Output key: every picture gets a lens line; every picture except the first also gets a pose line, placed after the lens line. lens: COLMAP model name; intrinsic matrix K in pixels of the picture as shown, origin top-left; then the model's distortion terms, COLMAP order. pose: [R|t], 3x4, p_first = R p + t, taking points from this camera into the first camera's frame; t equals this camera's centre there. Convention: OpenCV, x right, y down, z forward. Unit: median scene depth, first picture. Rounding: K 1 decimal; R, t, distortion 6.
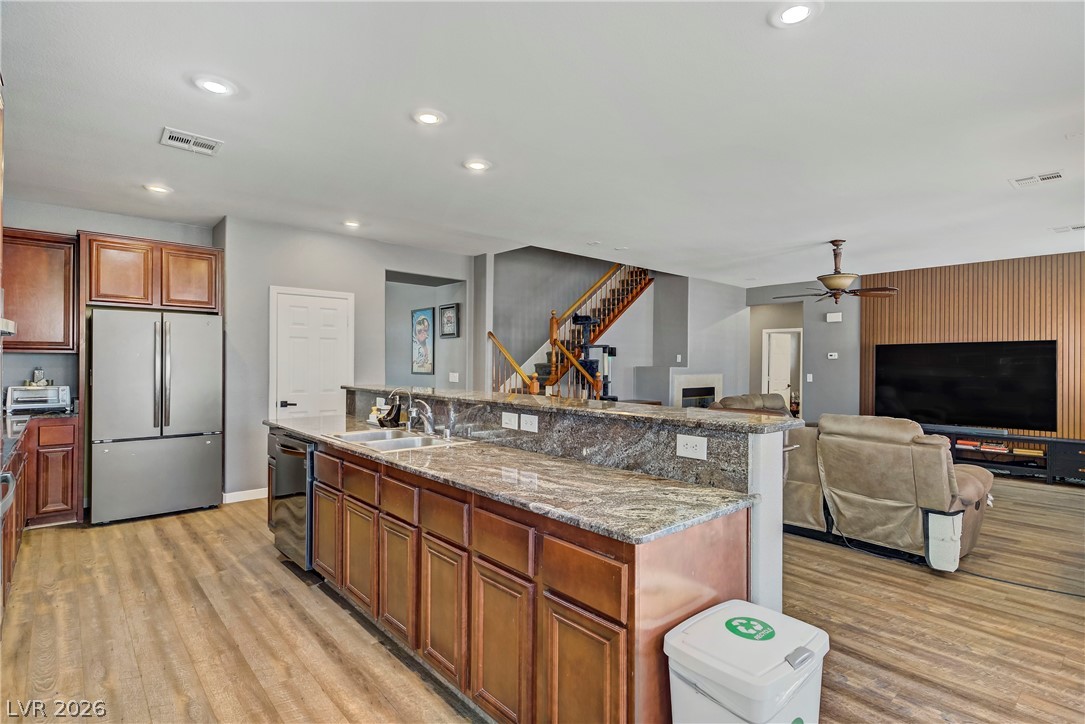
lens RADIAL K [[541.2, 0, 542.5], [0, 541.2, 362.0], [0, 0, 1]] dist [0.003742, -0.000876]
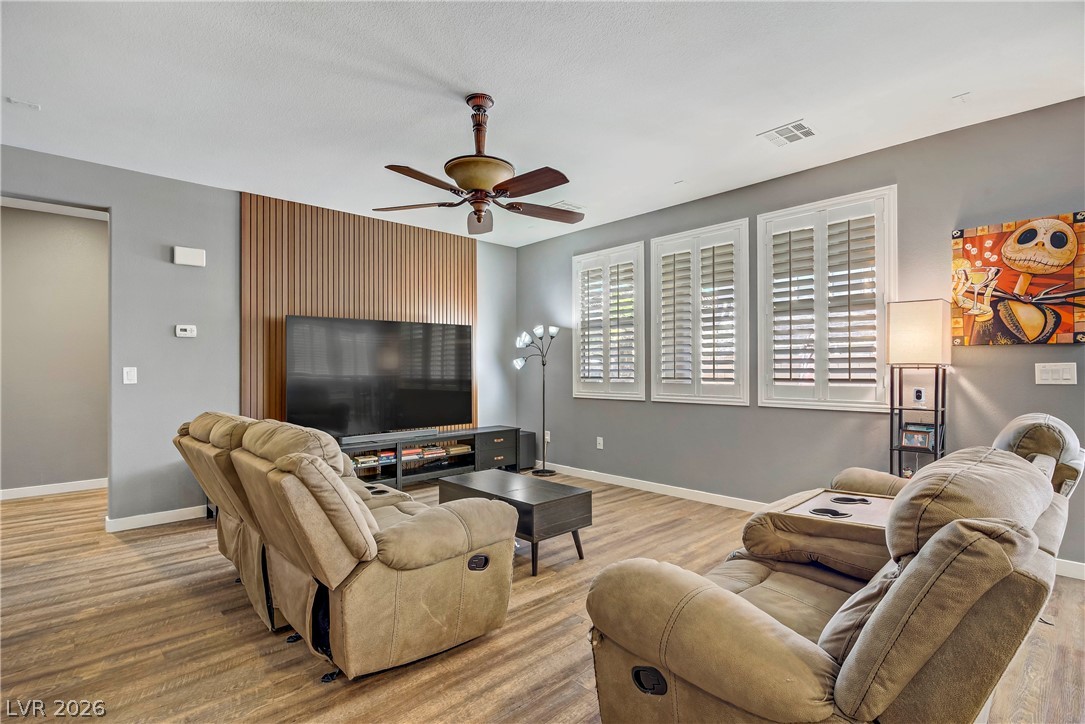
lens RADIAL K [[522.5, 0, 547.4], [0, 522.5, 362.0], [0, 0, 1]] dist [-0.001437, 0.000141]
pose [[-0.037211, 0.004417, 0.999298, 0.037866], [0.002326, 0.999988, -0.004334, 0.025007], [-0.999305, 0.002163, -0.037221, 0.827942]]
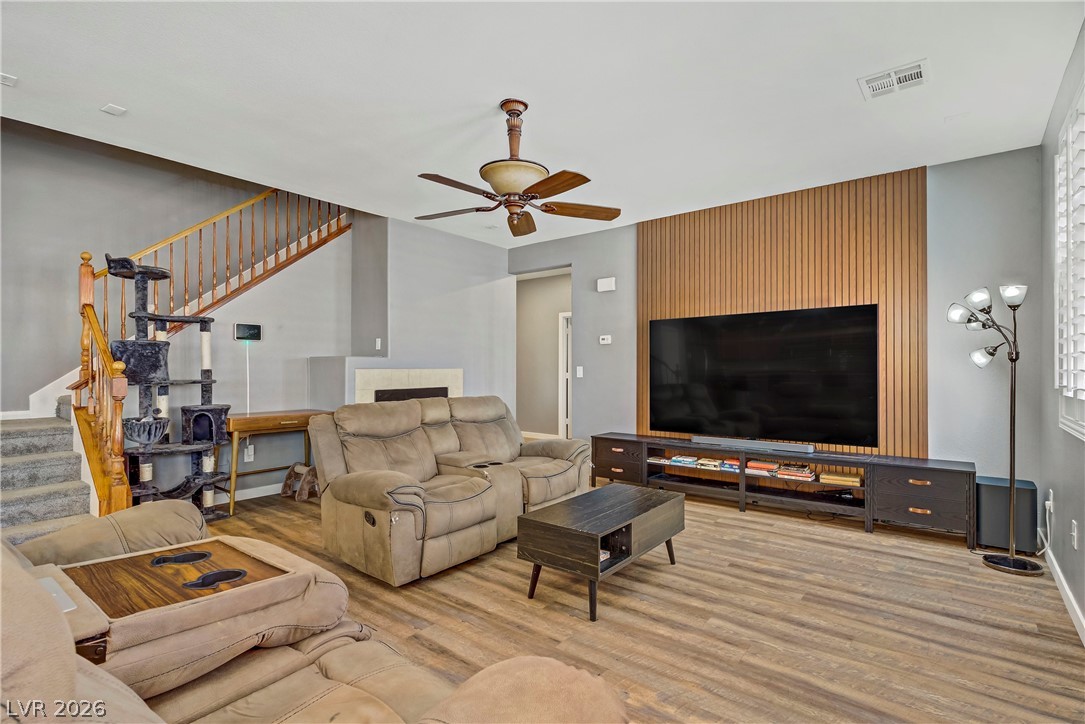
lens RADIAL K [[521.9, 0, 558.3], [0, 521.9, 368.1], [0, 0, 1]] dist [0.011766, -0.000123]
pose [[0.982011, -0.007900, 0.188658, 0.426444], [0.008071, 0.999967, -0.000139, 0.029820], [-0.188651, 0.001660, 0.982043, 0.428881]]
